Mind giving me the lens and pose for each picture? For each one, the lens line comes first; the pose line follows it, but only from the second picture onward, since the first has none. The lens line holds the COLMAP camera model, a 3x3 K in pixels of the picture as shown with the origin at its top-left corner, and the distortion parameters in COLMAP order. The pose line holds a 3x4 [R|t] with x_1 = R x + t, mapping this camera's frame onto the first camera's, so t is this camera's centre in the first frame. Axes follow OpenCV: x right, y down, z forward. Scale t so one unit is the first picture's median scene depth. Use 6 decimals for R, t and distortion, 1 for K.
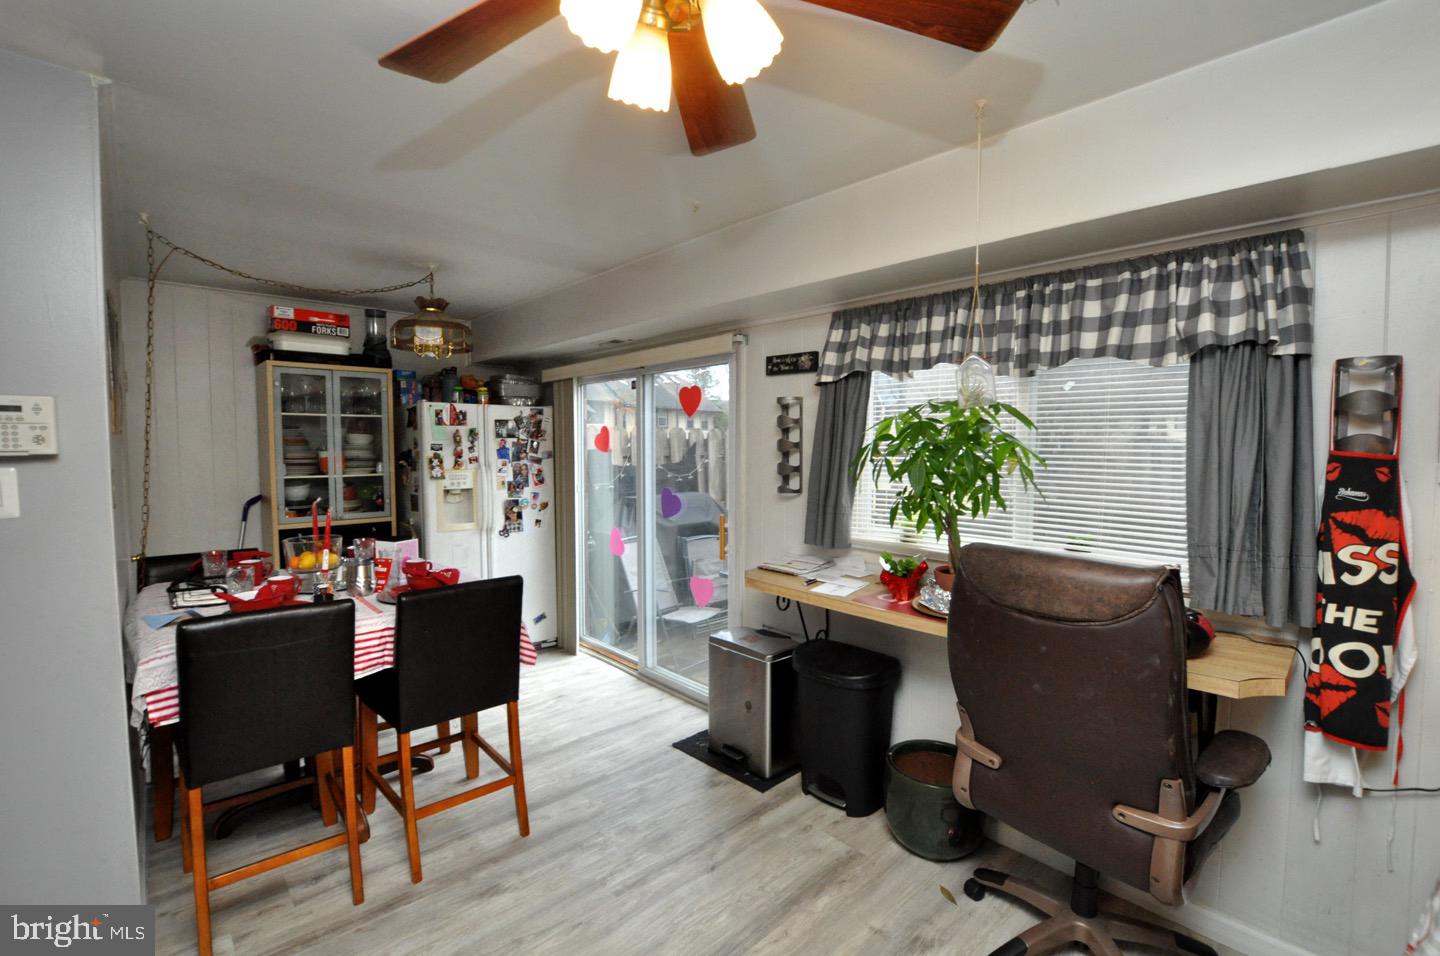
lens RADIAL K [[638.2, 0, 720.0], [0, 638.2, 479.3], [0, 0, 1]] dist [-0.001045, -0.000354]
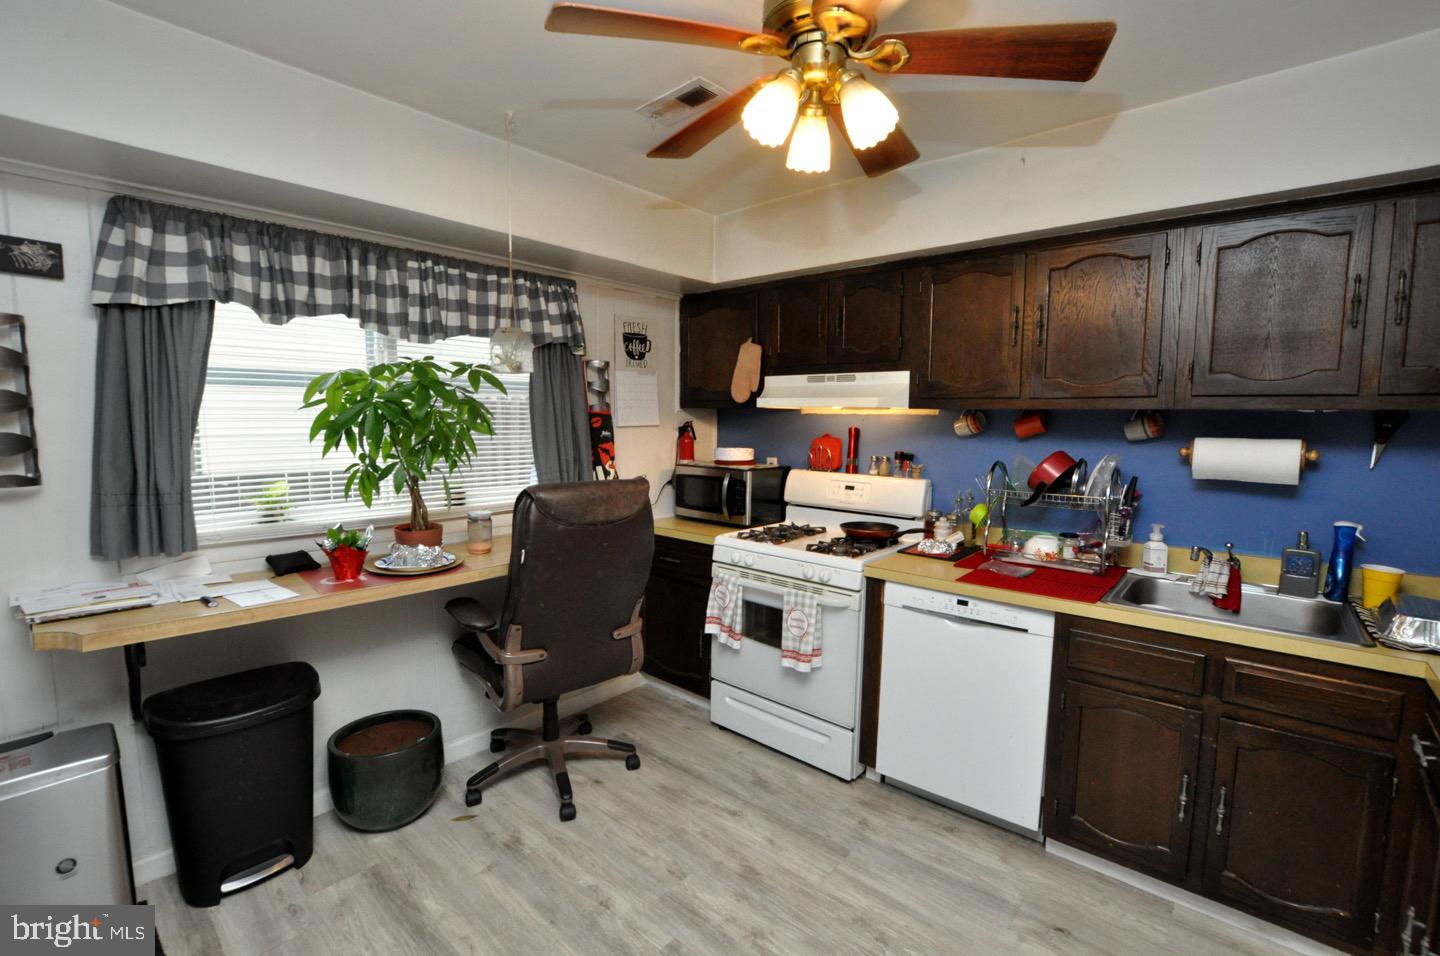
lens RADIAL K [[674.1, 0, 720.1], [0, 674.1, 467.4], [0, 0, 1]] dist [-0.002252, -0.000526]
pose [[-0.089727, -0.089392, 0.991947, -0.720186], [0.039322, 0.994870, 0.093212, -0.035105], [-0.995190, 0.047369, -0.085751, 0.589379]]
